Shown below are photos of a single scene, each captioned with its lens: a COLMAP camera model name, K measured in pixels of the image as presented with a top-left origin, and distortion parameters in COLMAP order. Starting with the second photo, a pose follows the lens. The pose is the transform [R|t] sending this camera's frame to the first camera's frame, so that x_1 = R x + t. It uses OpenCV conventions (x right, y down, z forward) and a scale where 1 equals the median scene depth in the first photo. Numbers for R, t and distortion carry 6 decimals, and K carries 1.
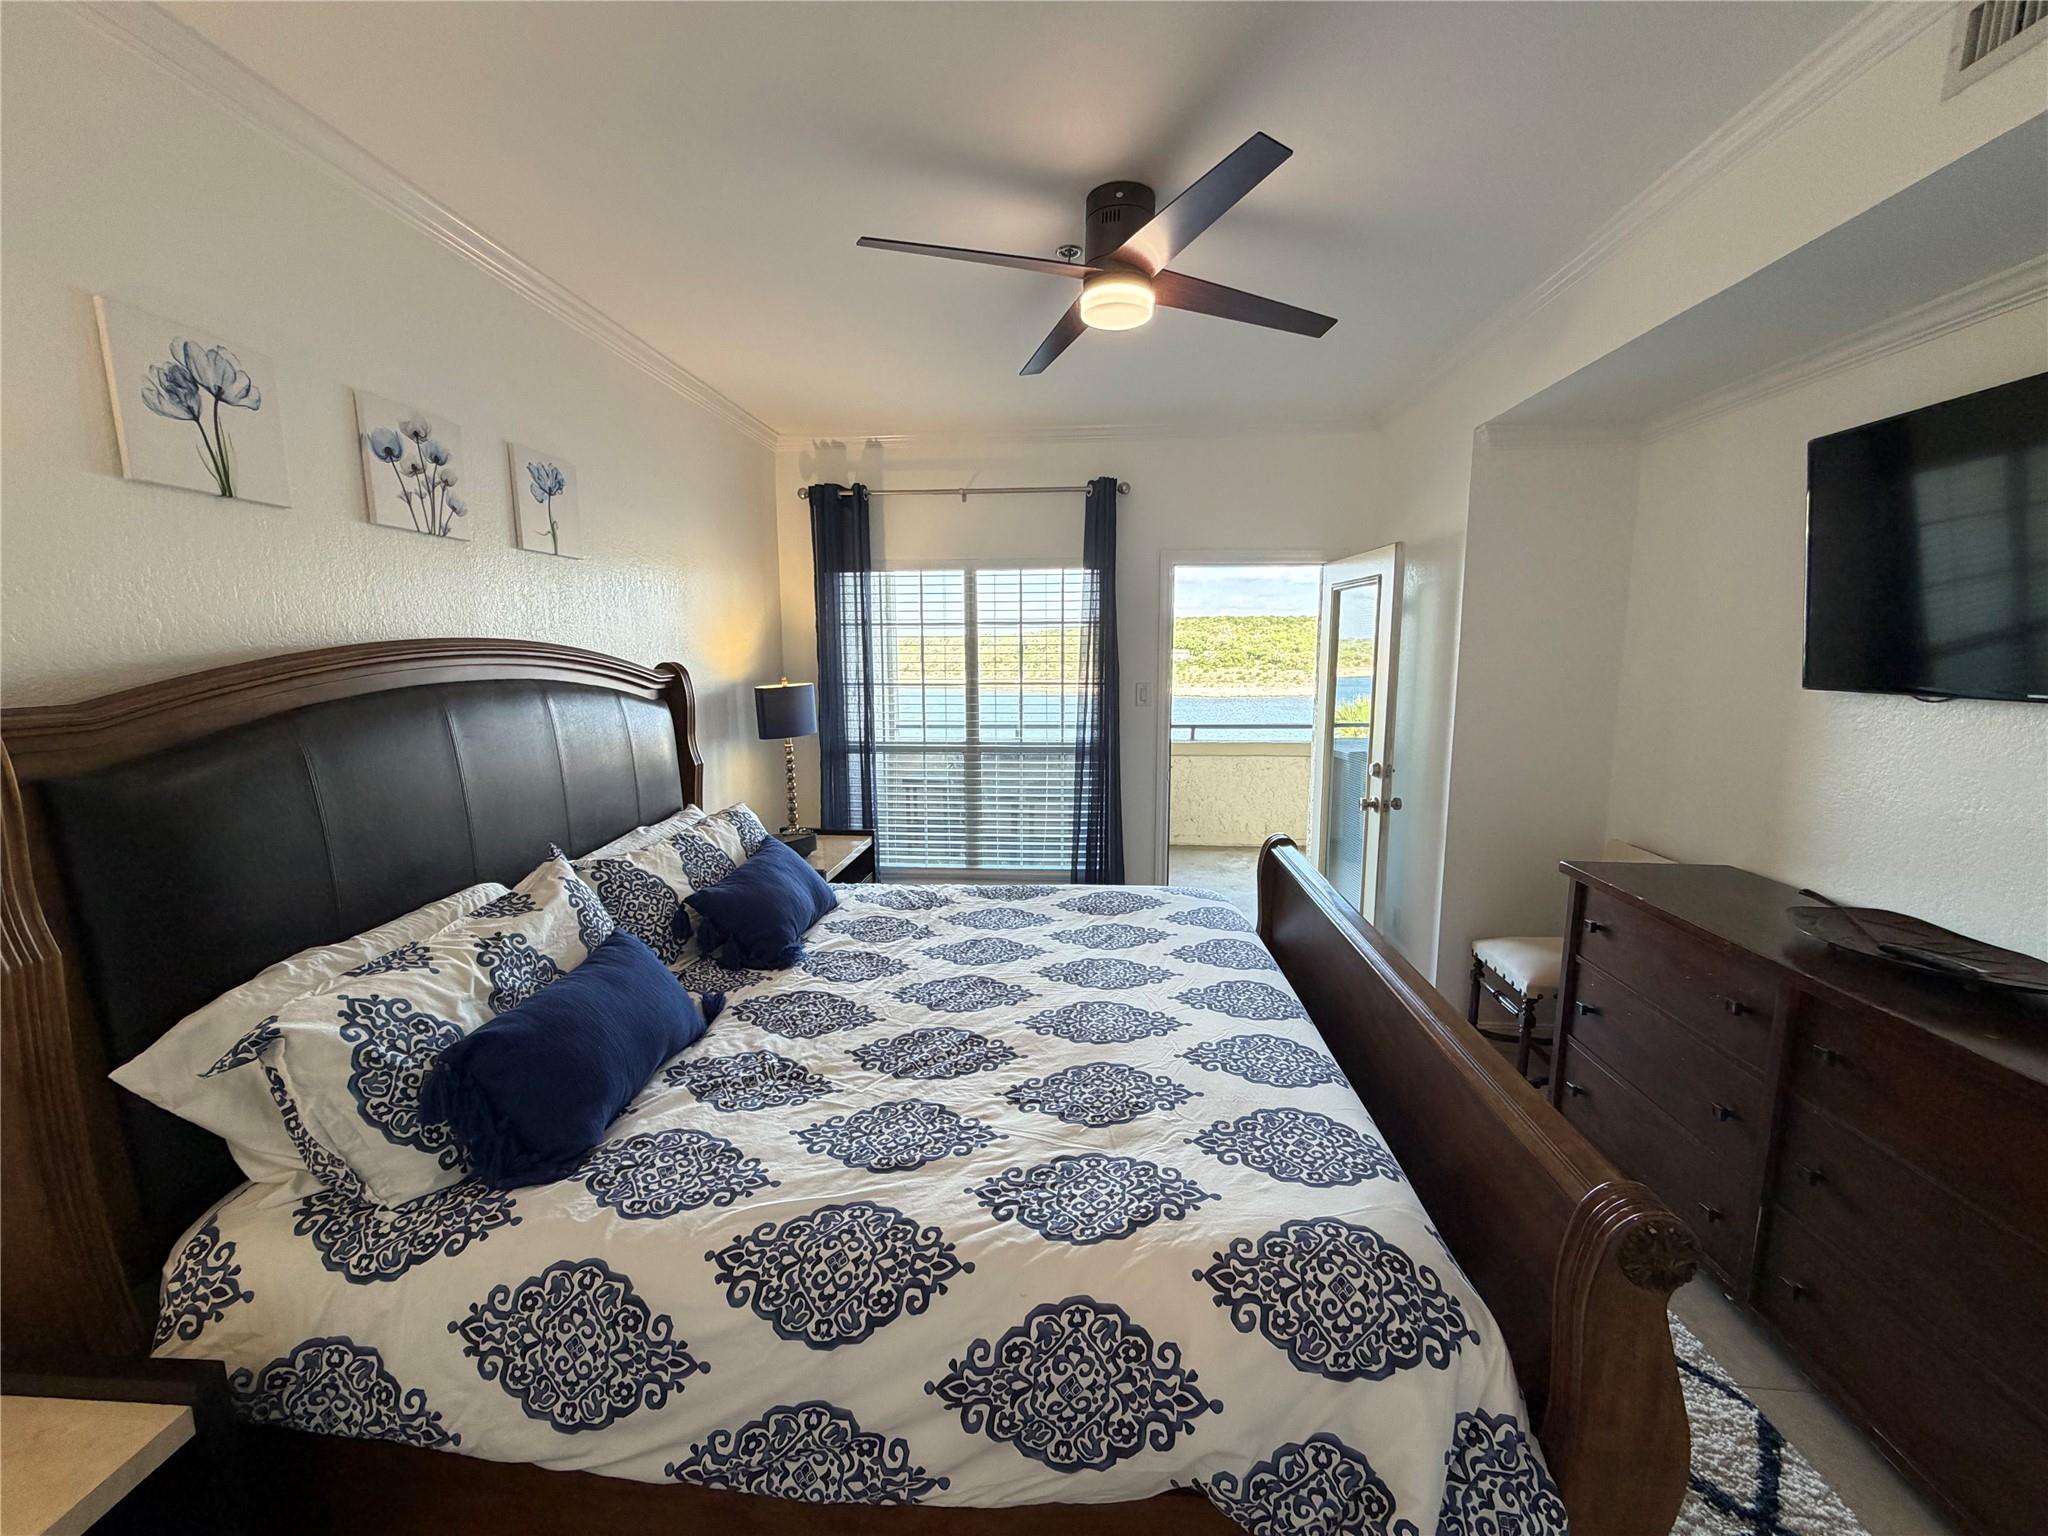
lens RADIAL K [[816.0, 0, 1017.3], [0, 816.0, 769.7], [0, 0, 1]] dist [-0.001658, 0.000380]
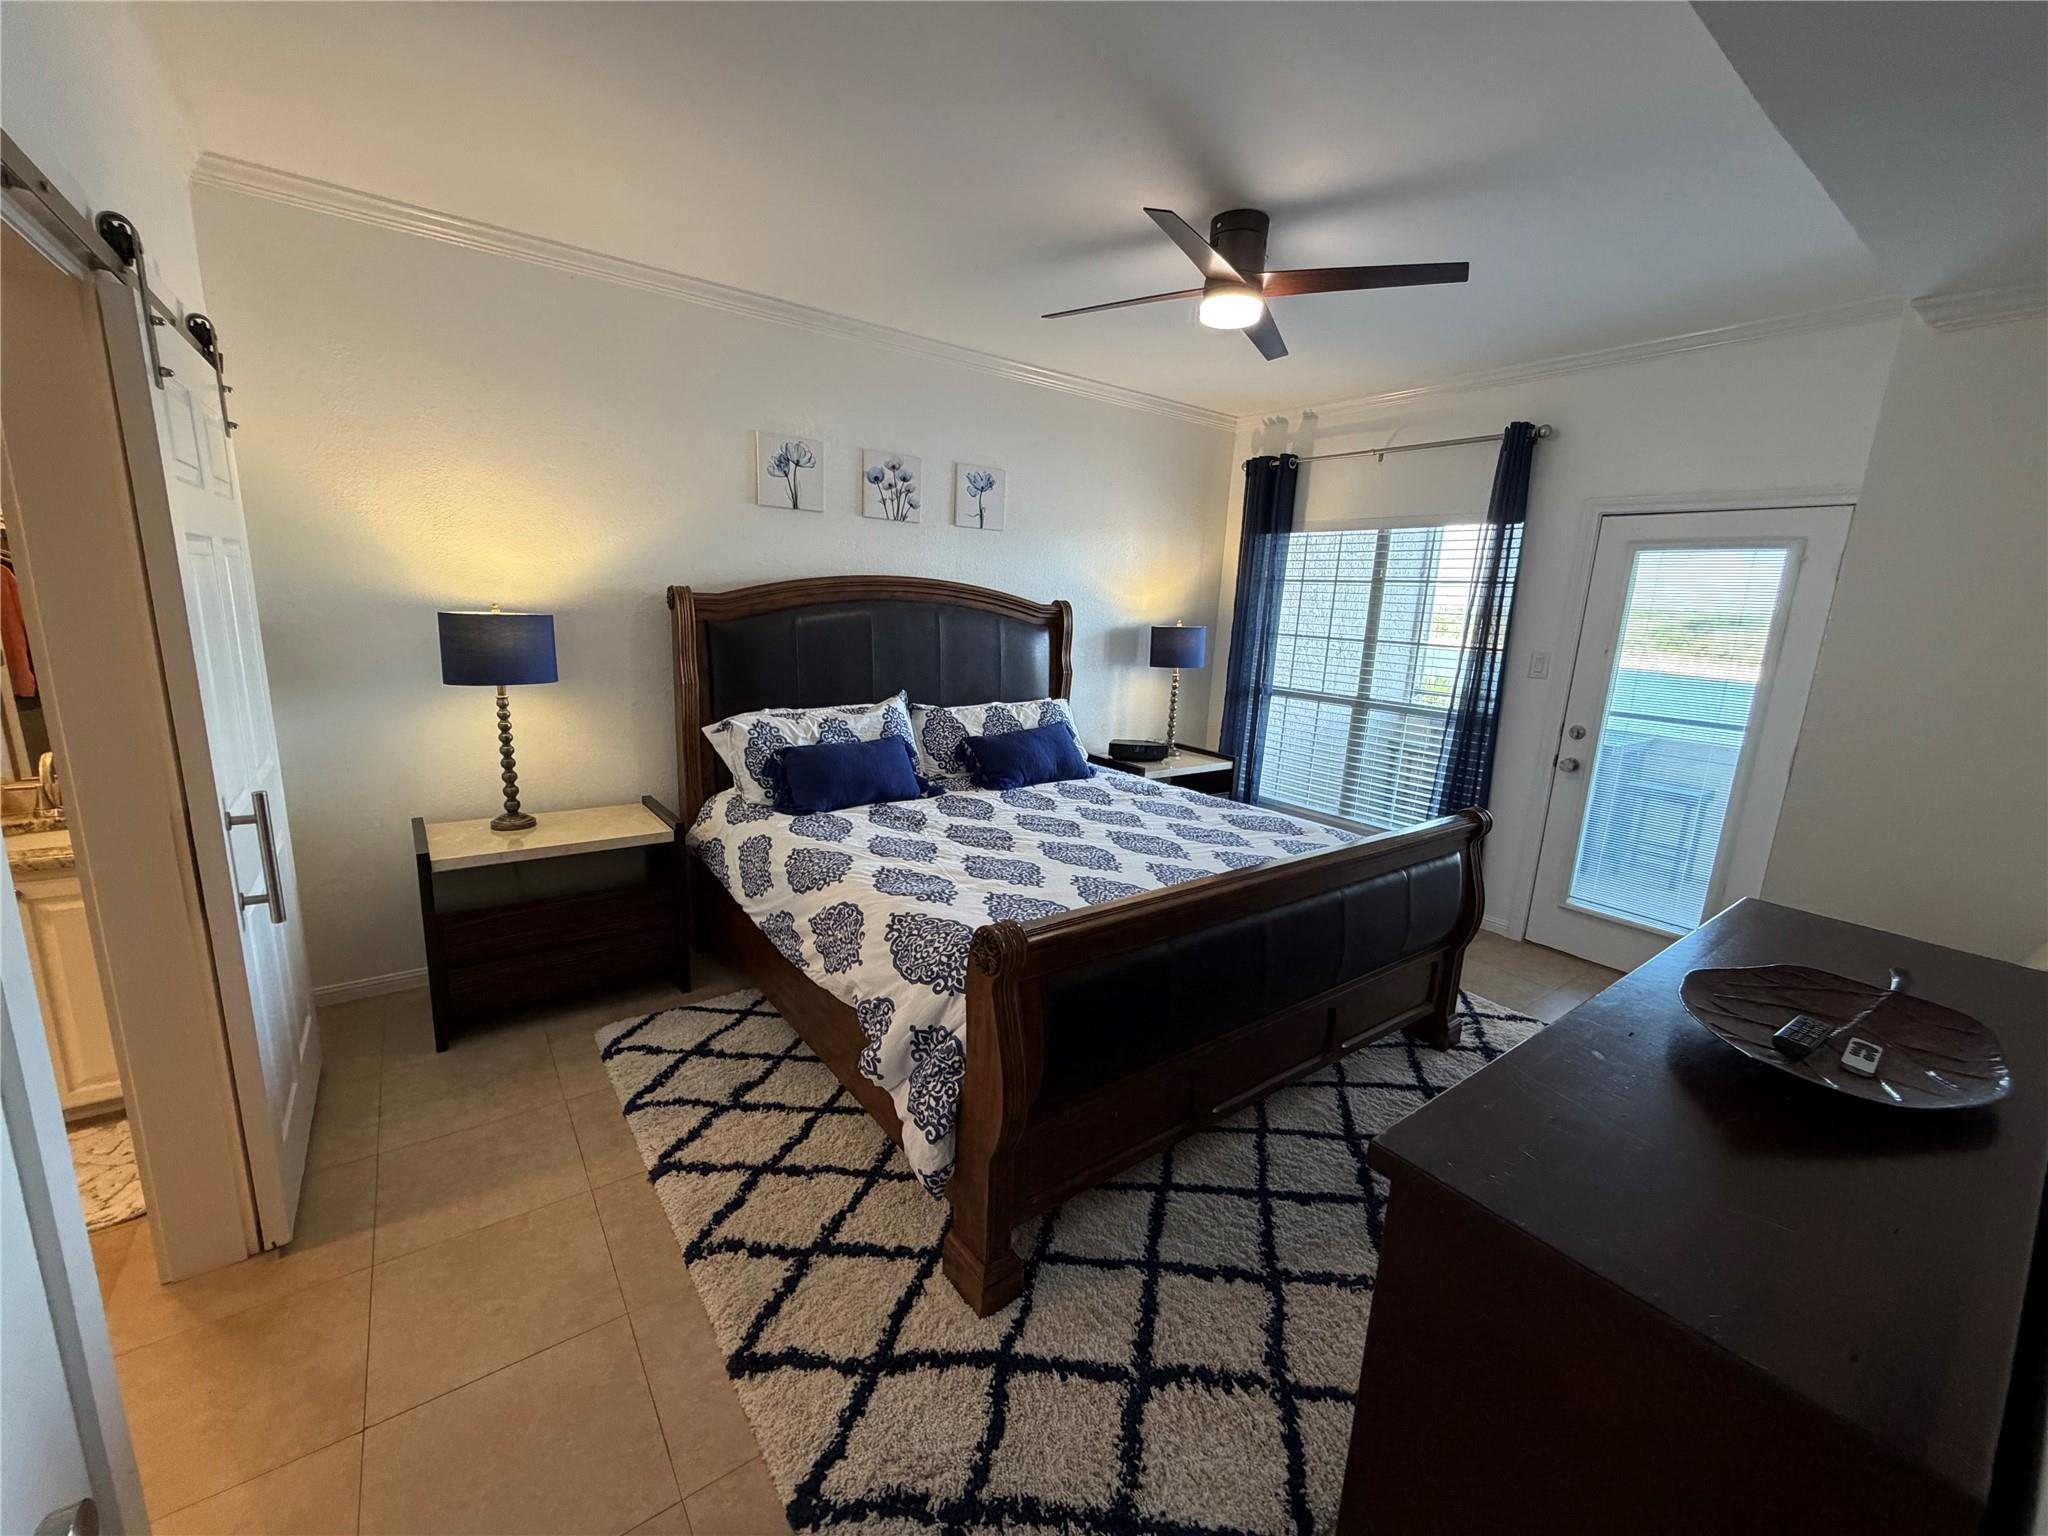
lens RADIAL K [[816.0, 0, 1013.8], [0, 816.0, 770.1], [0, 0, 1]] dist [-0.001658, 0.000380]
pose [[0.653747, 0.190097, -0.732447, 0.880917], [-0.158154, 0.980880, 0.113413, 0.018815], [0.740002, 0.041696, 0.671311, -0.034499]]
